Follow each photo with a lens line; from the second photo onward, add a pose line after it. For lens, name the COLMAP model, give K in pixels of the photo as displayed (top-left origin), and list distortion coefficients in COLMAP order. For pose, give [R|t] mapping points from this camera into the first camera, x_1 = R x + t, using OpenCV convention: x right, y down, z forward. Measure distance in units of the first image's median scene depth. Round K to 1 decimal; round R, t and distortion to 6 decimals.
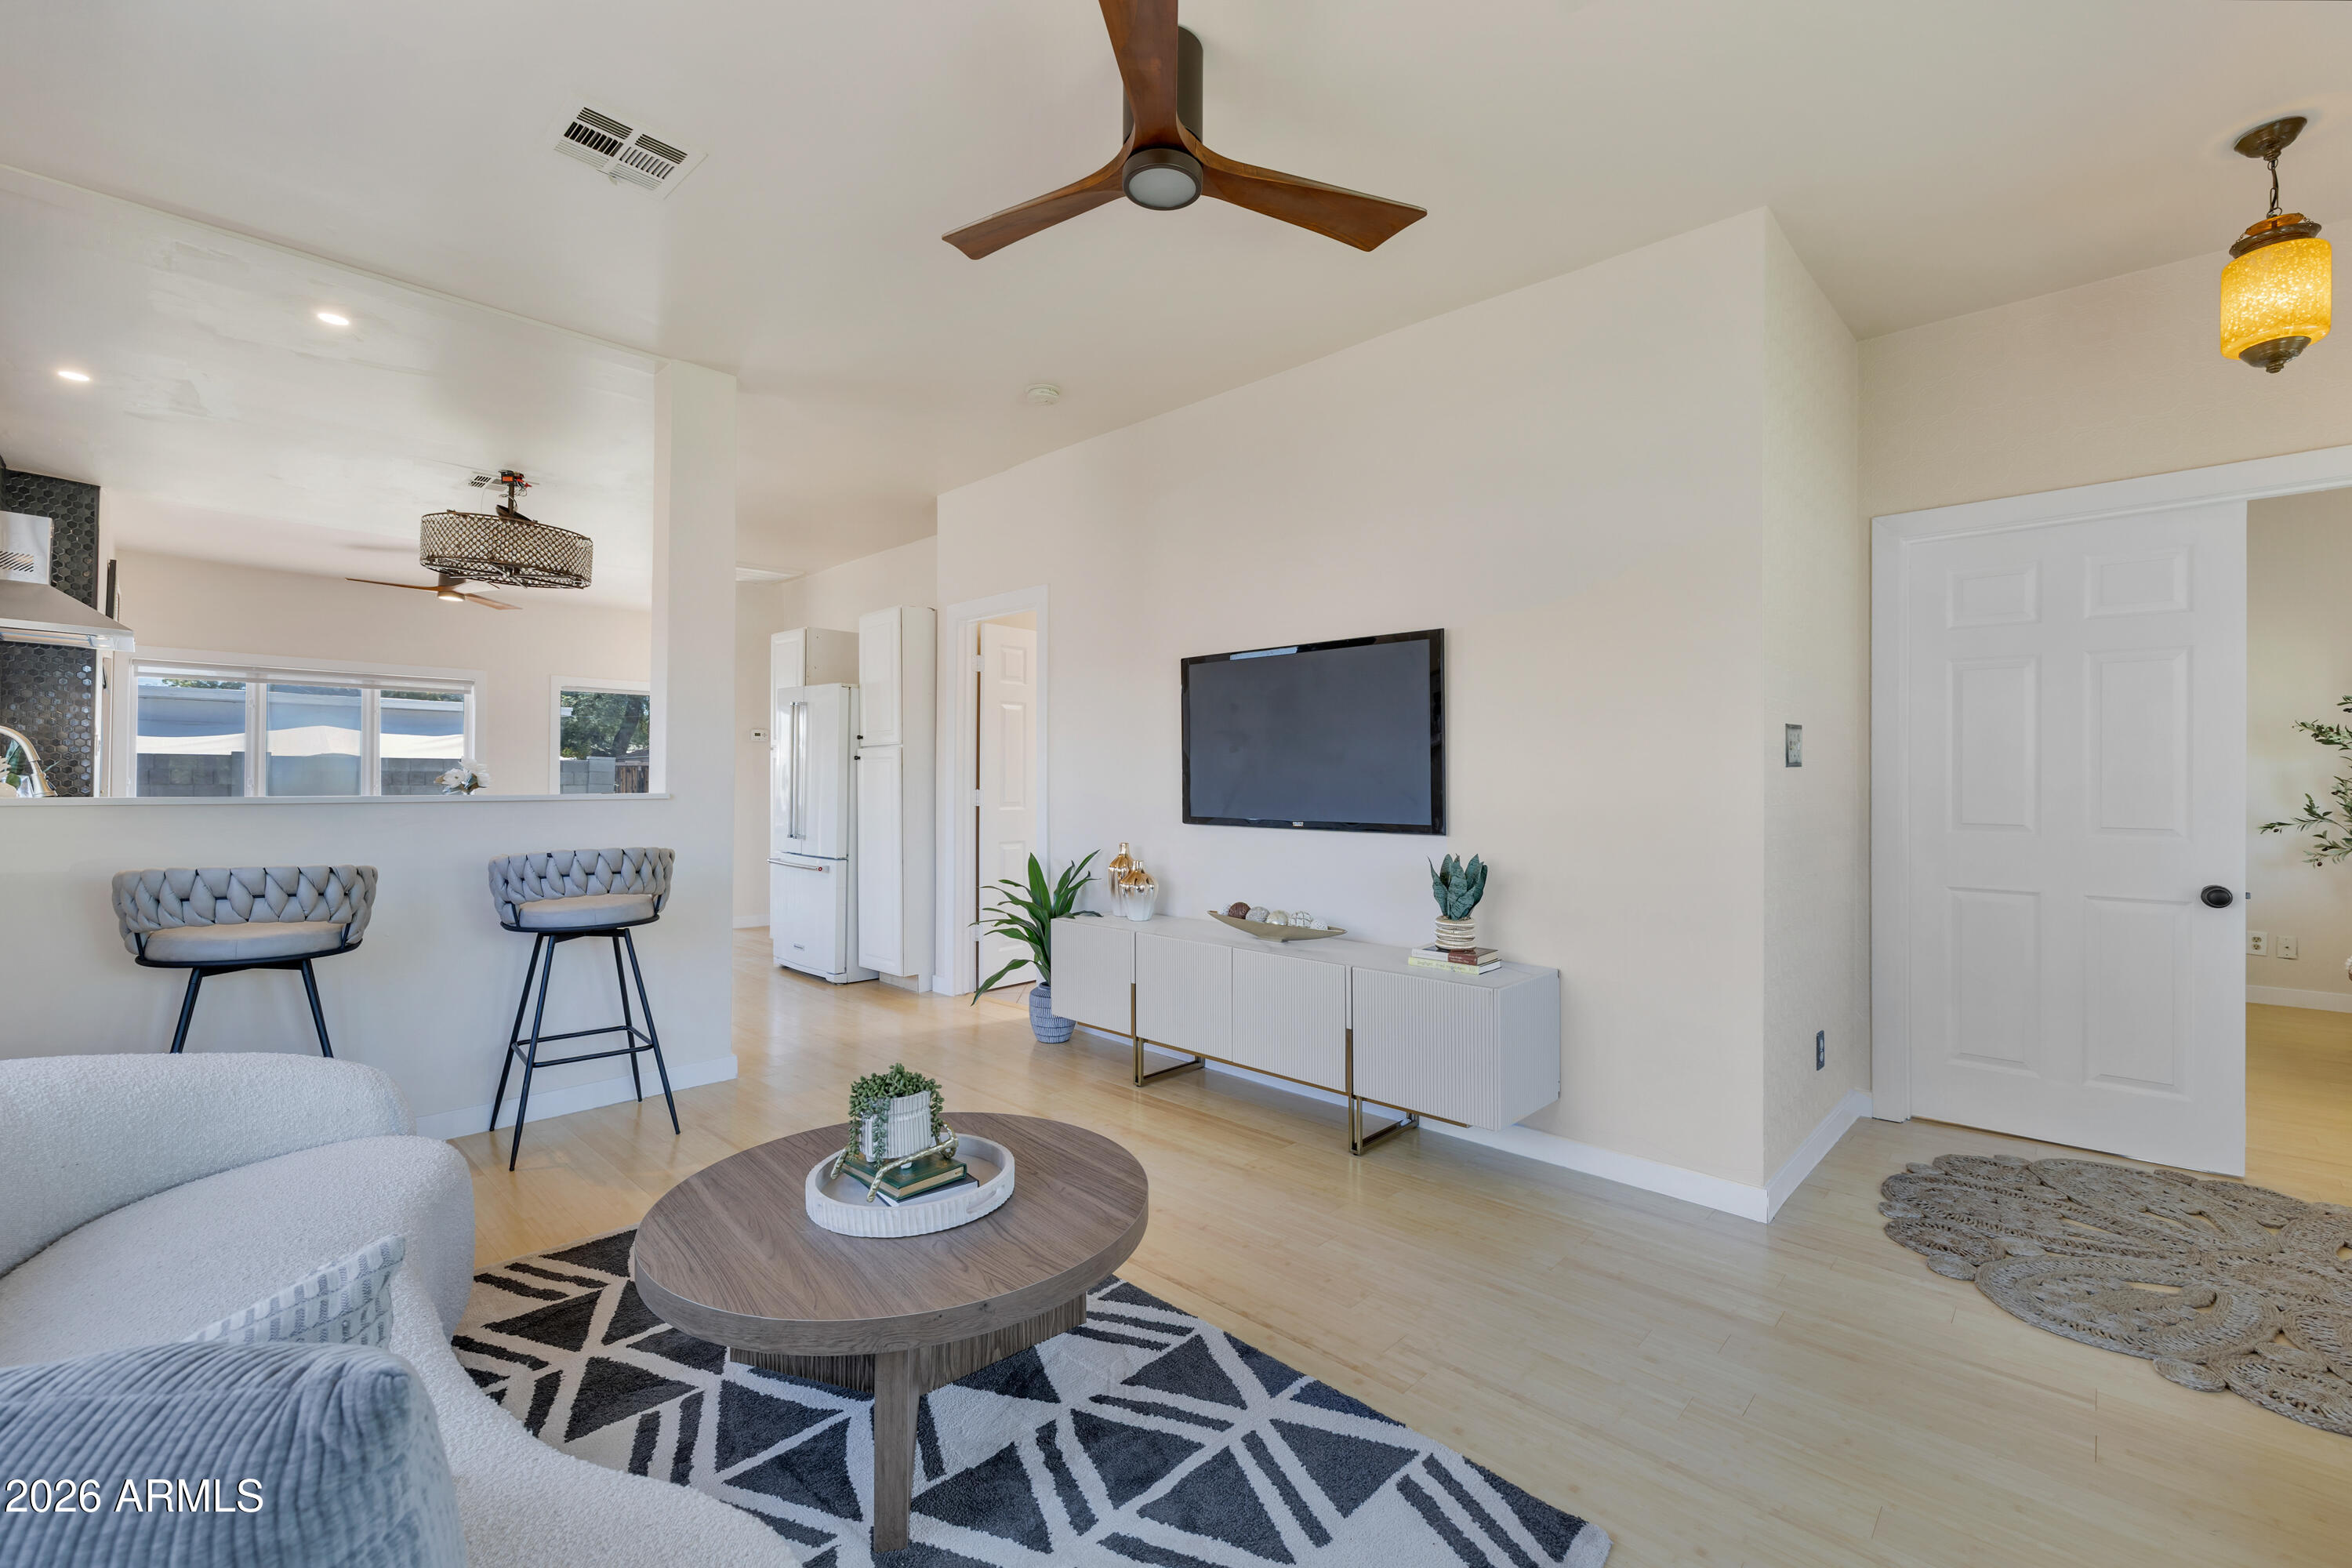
lens RADIAL K [[987.2, 0, 1185.2], [0, 987.2, 776.9], [0, 0, 1]] dist [-0.000239, -0.000156]
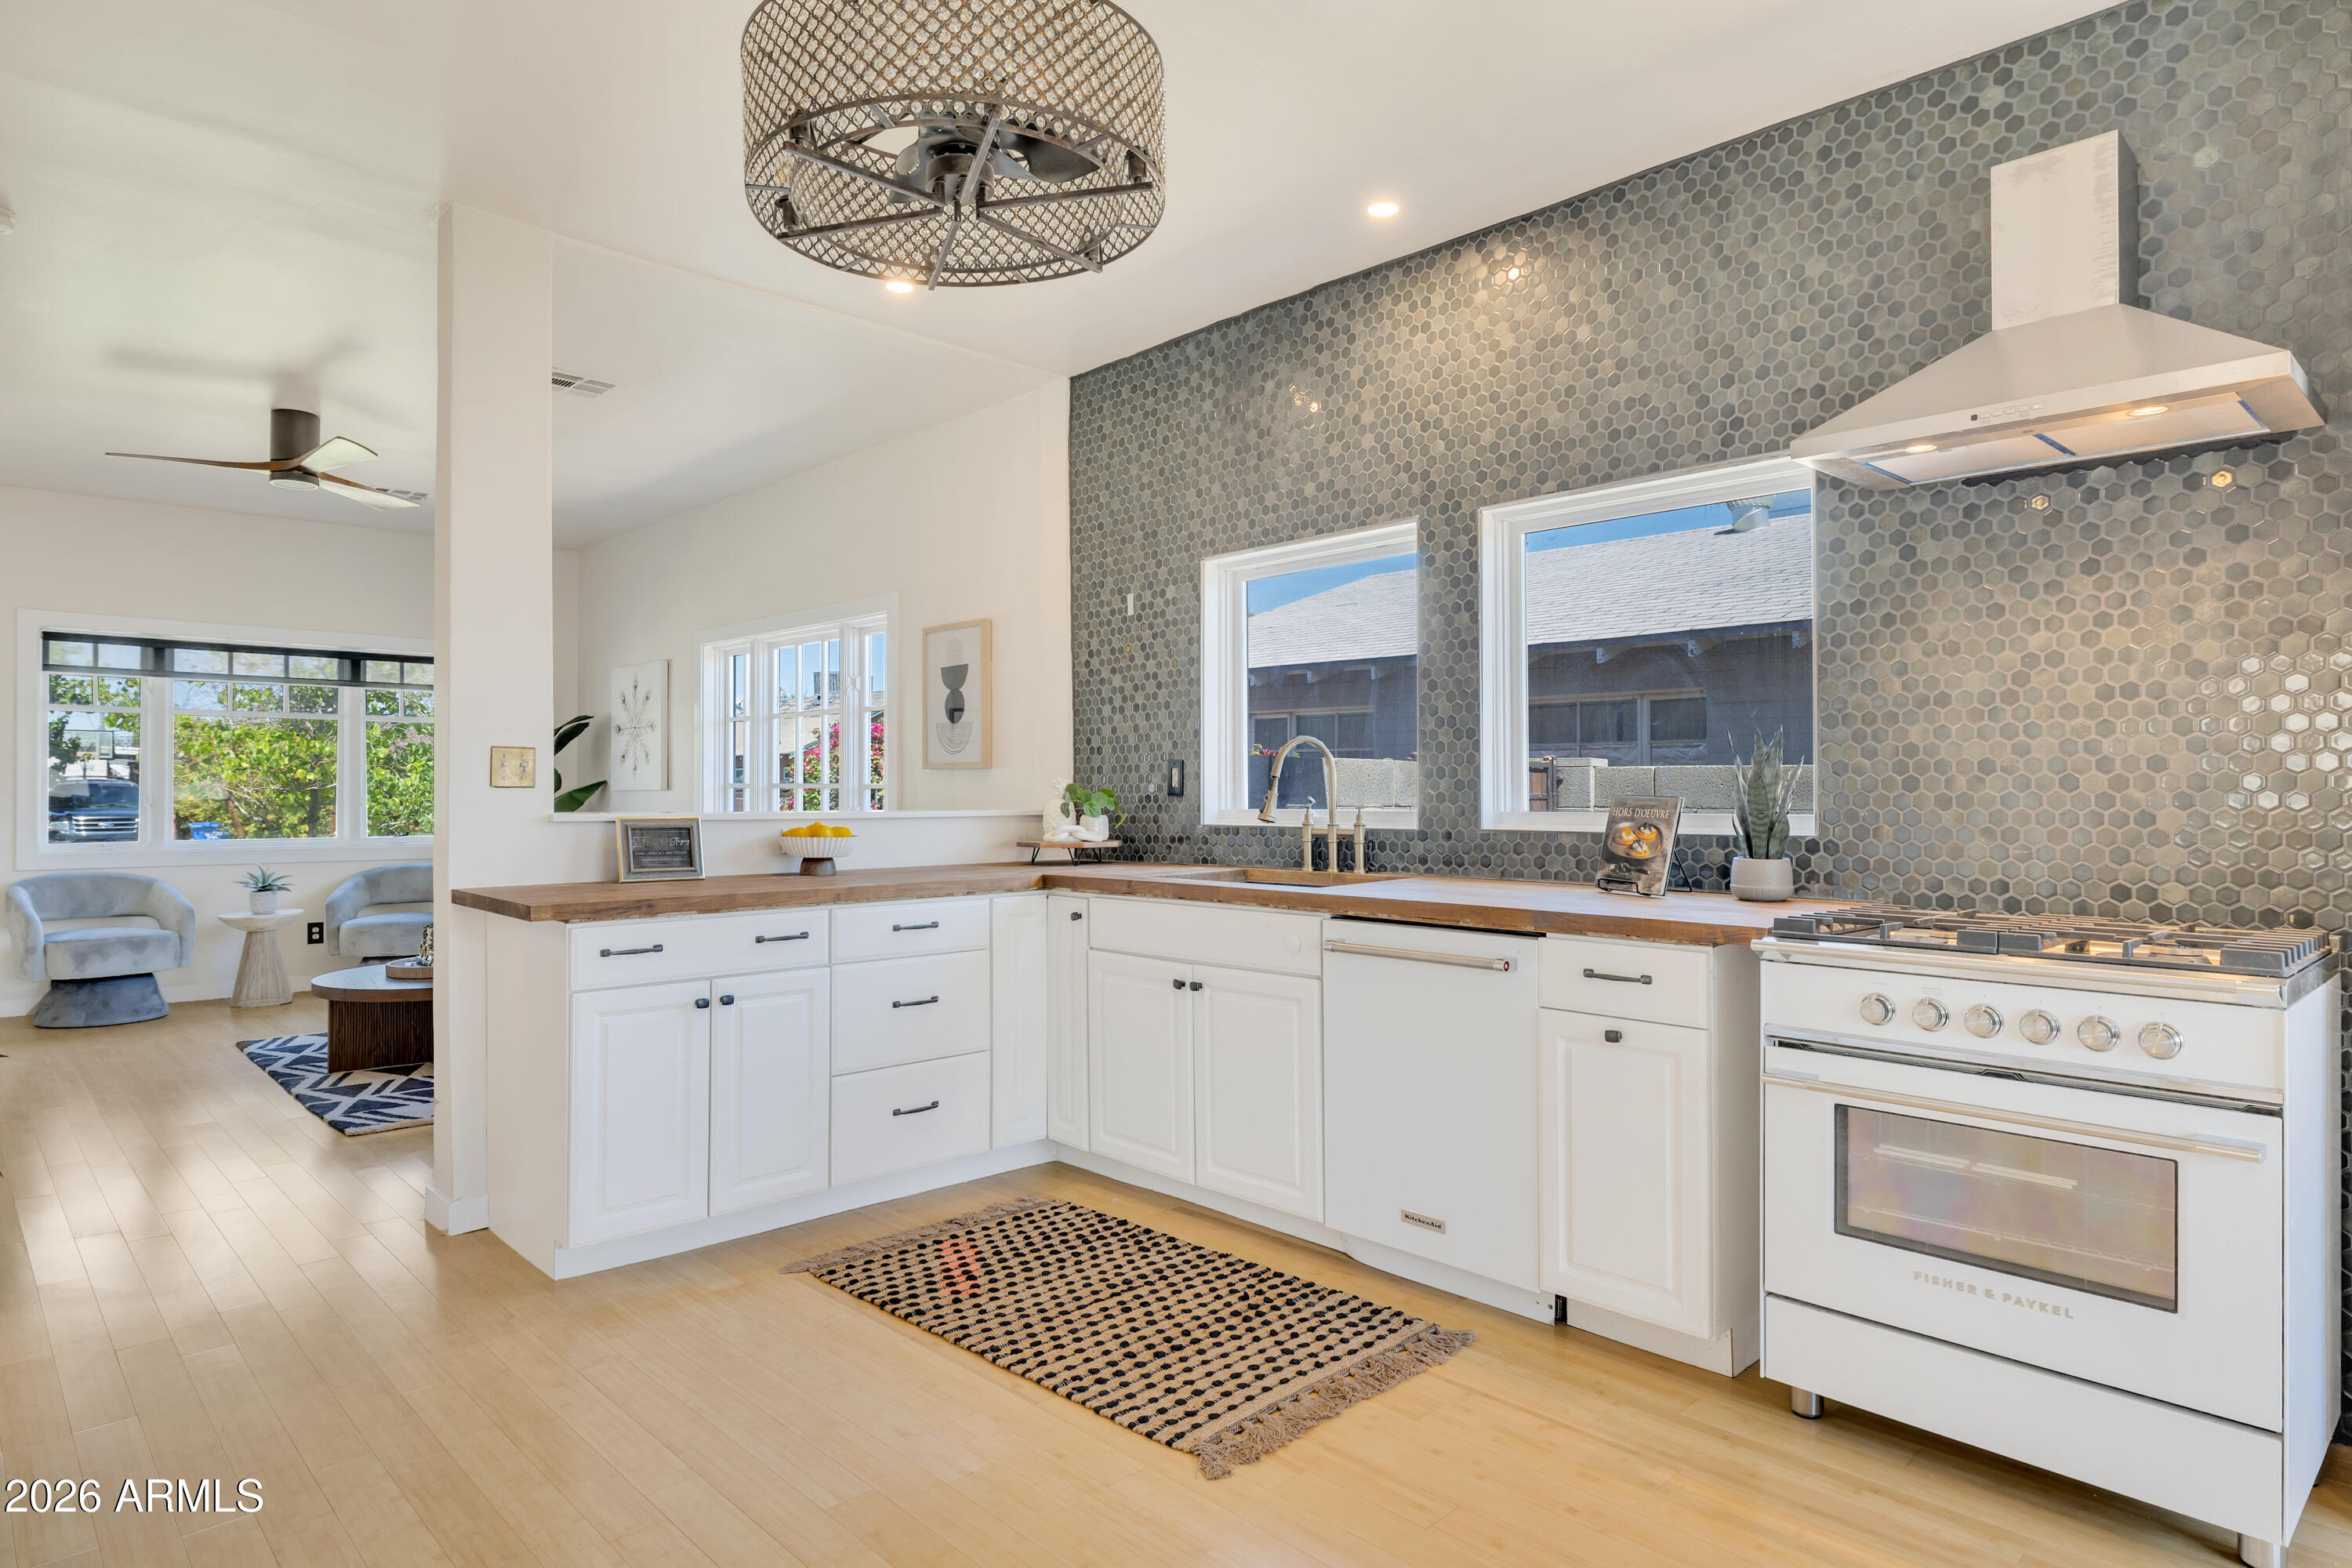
lens RADIAL K [[1314.6, 0, 1189.4], [0, 1314.6, 785.4], [0, 0, 1]] dist [-0.001050, 0.000895]
pose [[-0.999038, -0.005583, 0.043491, -1.231720], [-0.005989, 0.999940, -0.009207, 0.002003], [-0.043437, -0.009458, -0.999011, 2.274624]]
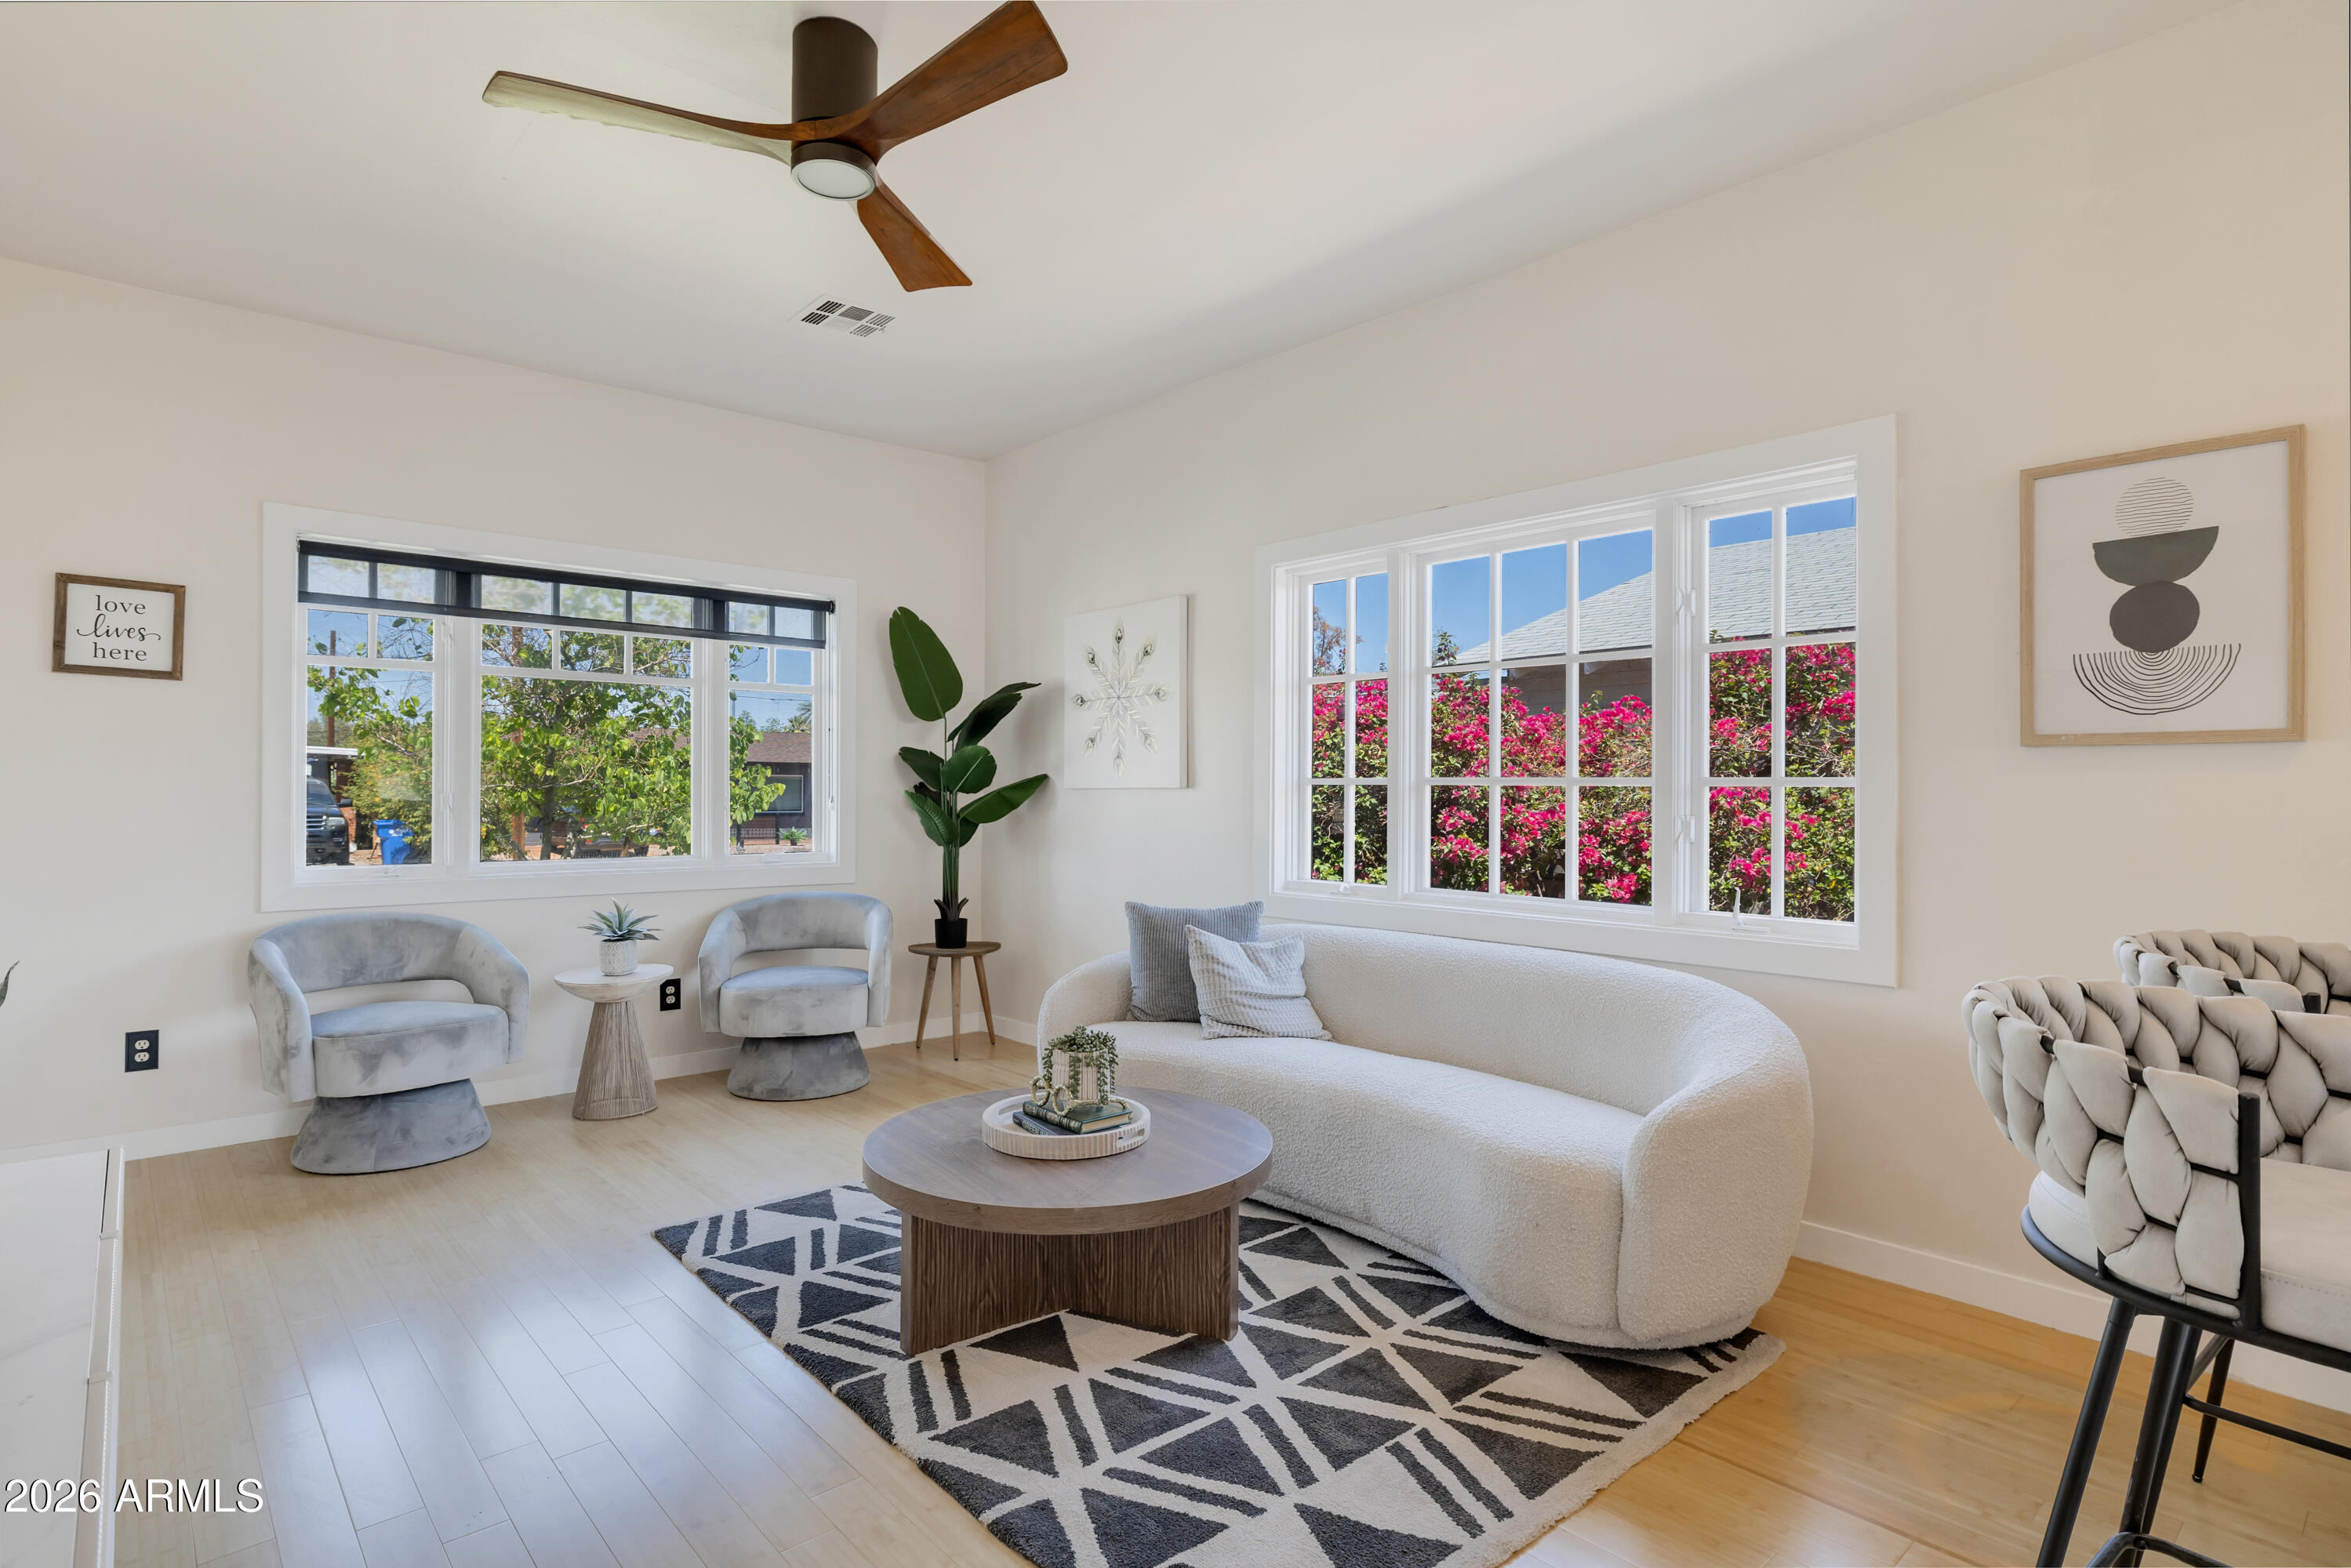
lens RADIAL K [[1188.9, 0, 1183.1], [0, 1188.9, 782.8], [0, 0, 1]] dist [-0.003372, -0.000549]
pose [[-0.996827, -0.007337, 0.079264, -0.300713], [-0.008354, 0.999887, -0.012503, 0.006933], [-0.079163, -0.013126, -0.996775, 1.389400]]
